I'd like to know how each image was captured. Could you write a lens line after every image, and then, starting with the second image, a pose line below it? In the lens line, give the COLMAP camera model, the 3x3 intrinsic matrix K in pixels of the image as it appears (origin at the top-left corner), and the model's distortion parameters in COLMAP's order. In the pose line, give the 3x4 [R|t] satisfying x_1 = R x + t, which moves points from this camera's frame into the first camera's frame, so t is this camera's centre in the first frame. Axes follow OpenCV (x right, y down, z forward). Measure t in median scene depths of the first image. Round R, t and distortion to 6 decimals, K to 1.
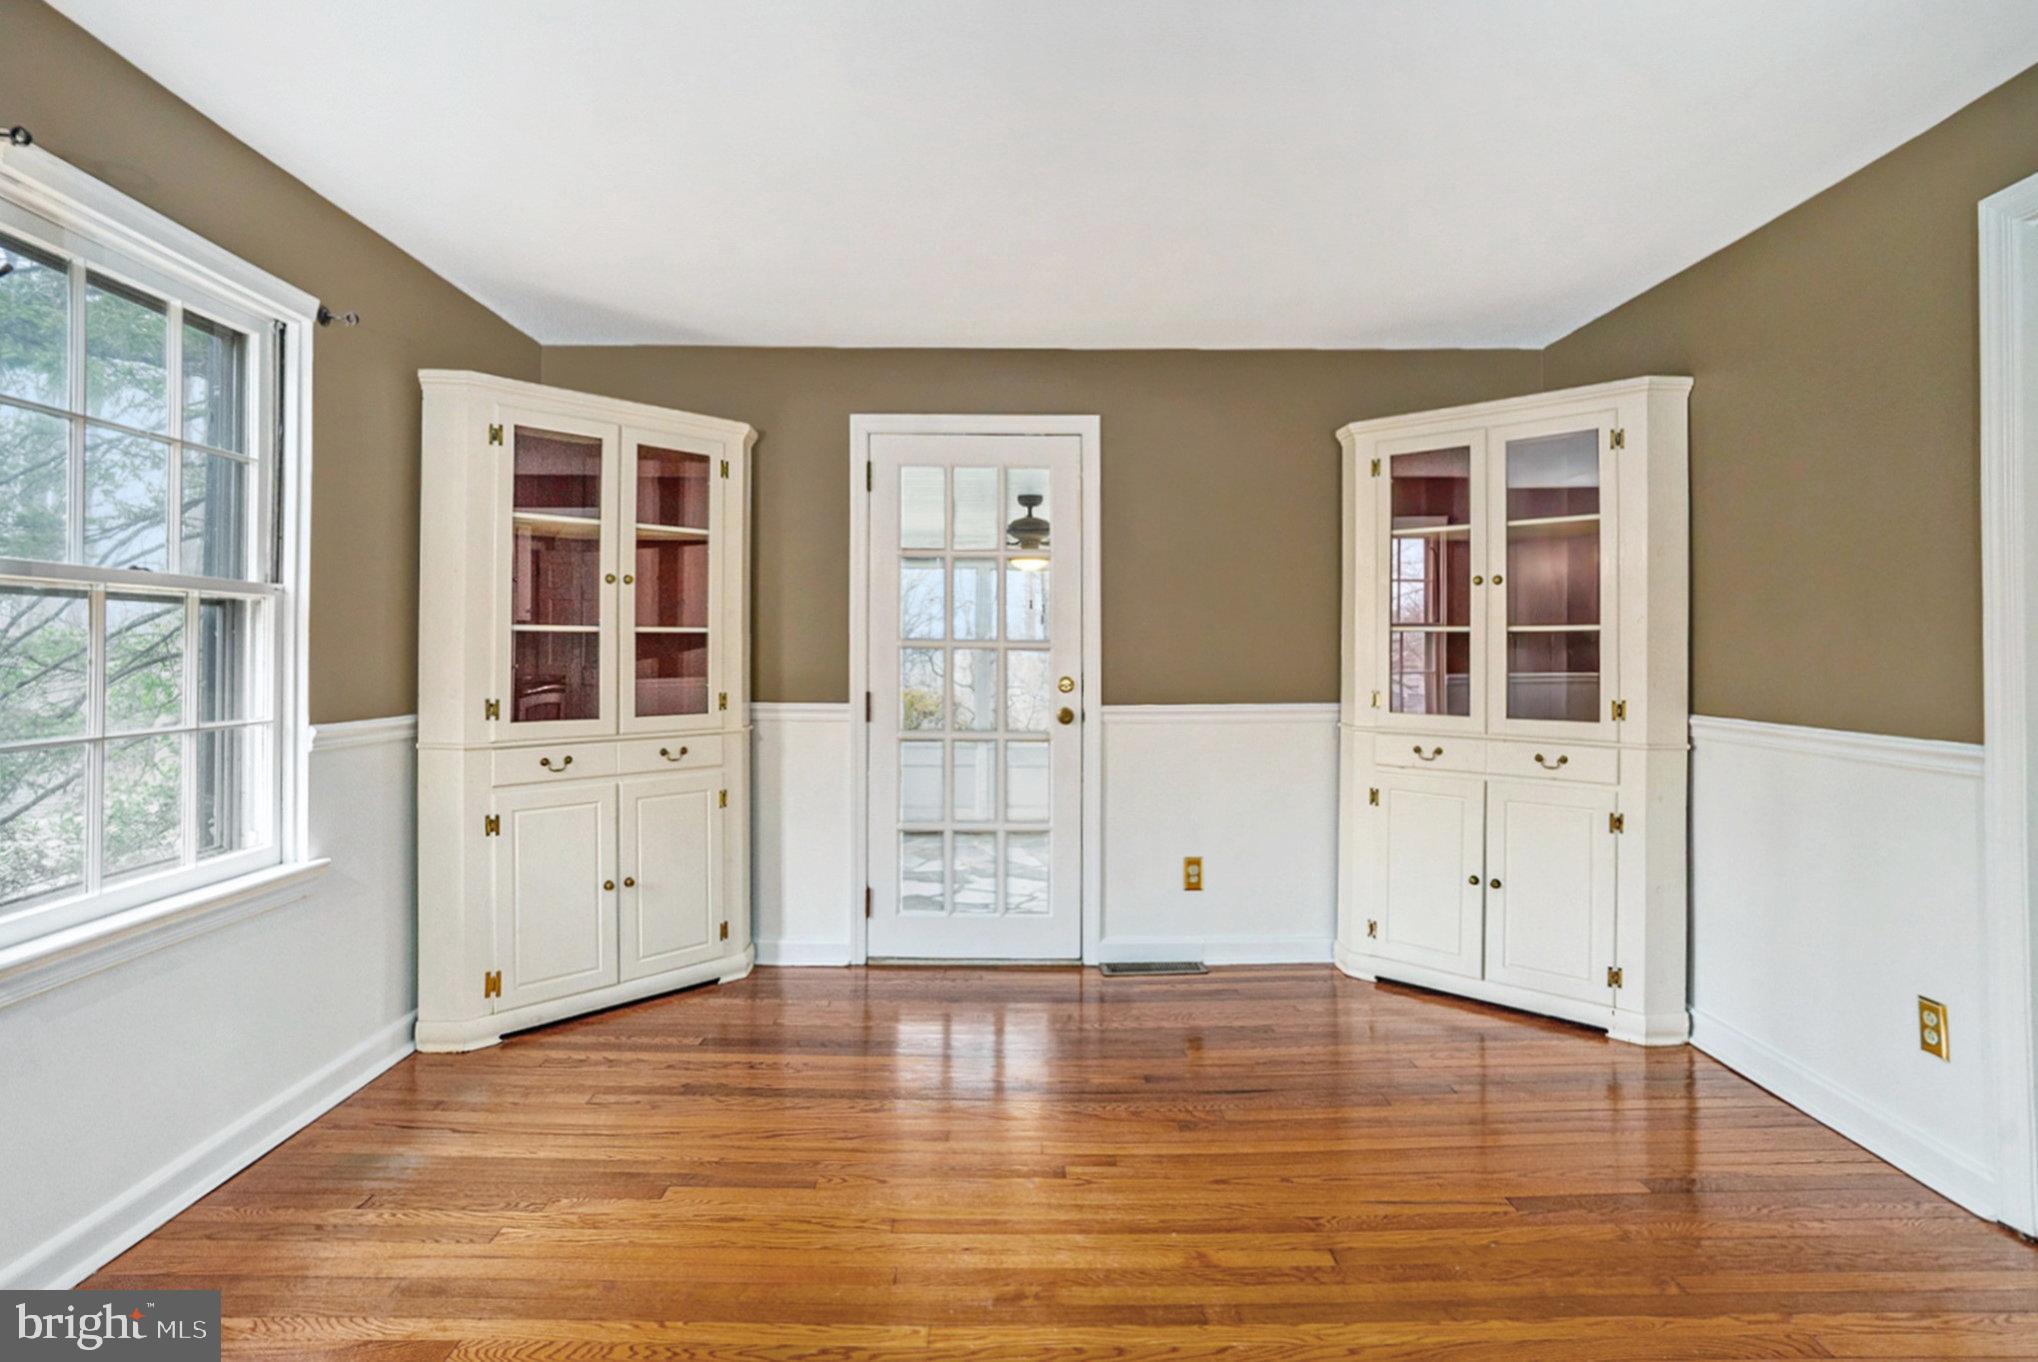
lens RADIAL K [[1009.9, 0, 1016.5], [0, 1009.9, 637.3], [0, 0, 1]] dist [-0.079632, 0.000147]
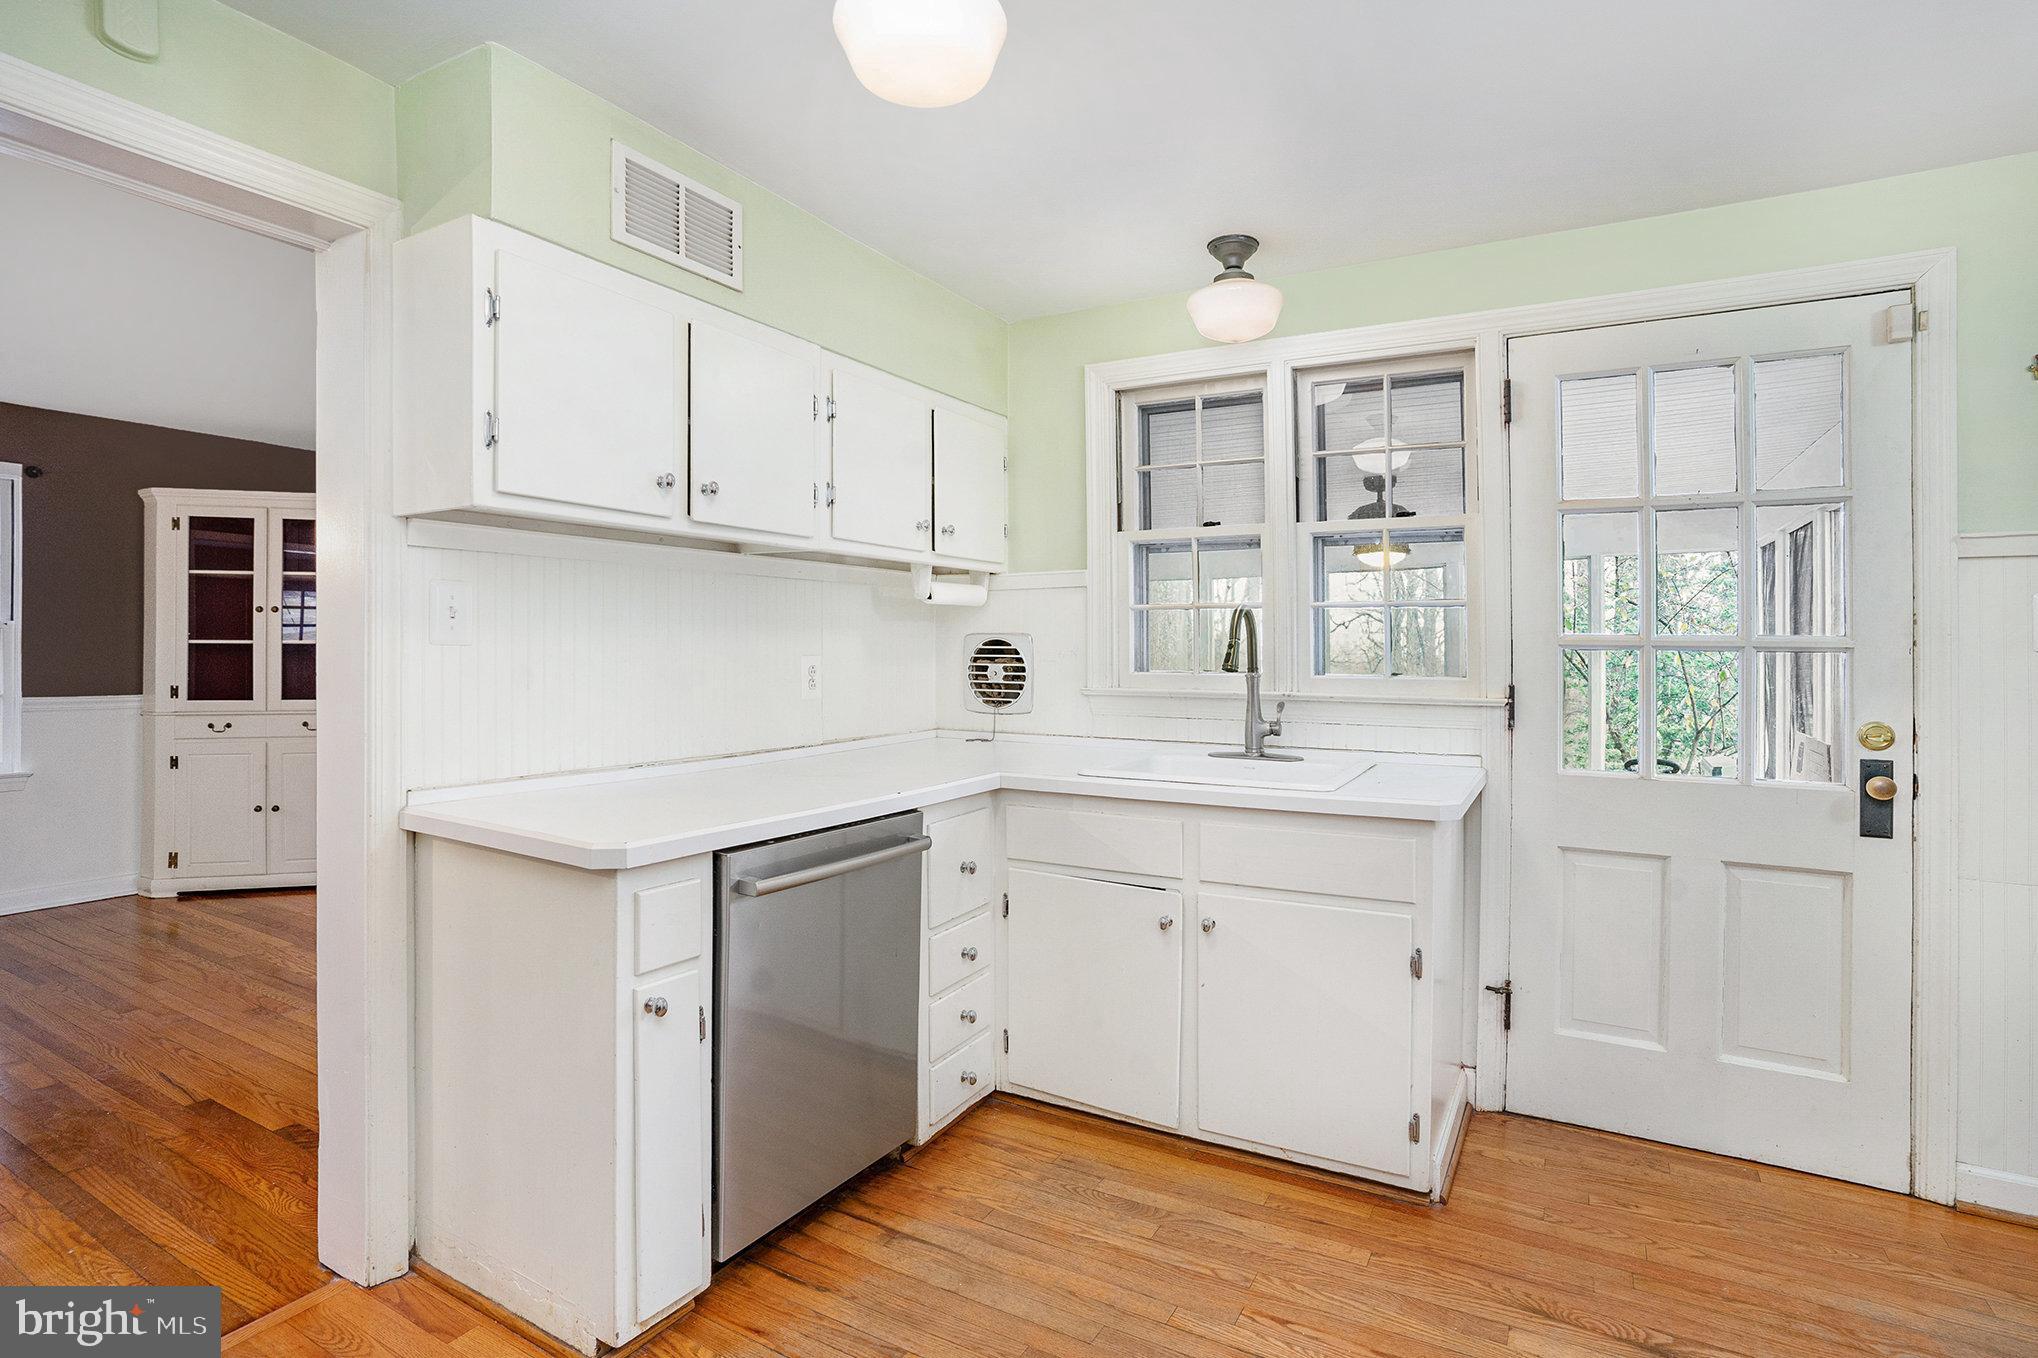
lens RADIAL K [[992.9, 0, 1020.4], [0, 992.9, 669.2], [0, 0, 1]] dist [-0.022010, 0.000431]
pose [[0.862204, 0.012415, -0.506410, 1.441720], [-0.000706, 0.999728, 0.023308, -0.003023], [0.506561, -0.019738, 0.861978, 0.302946]]
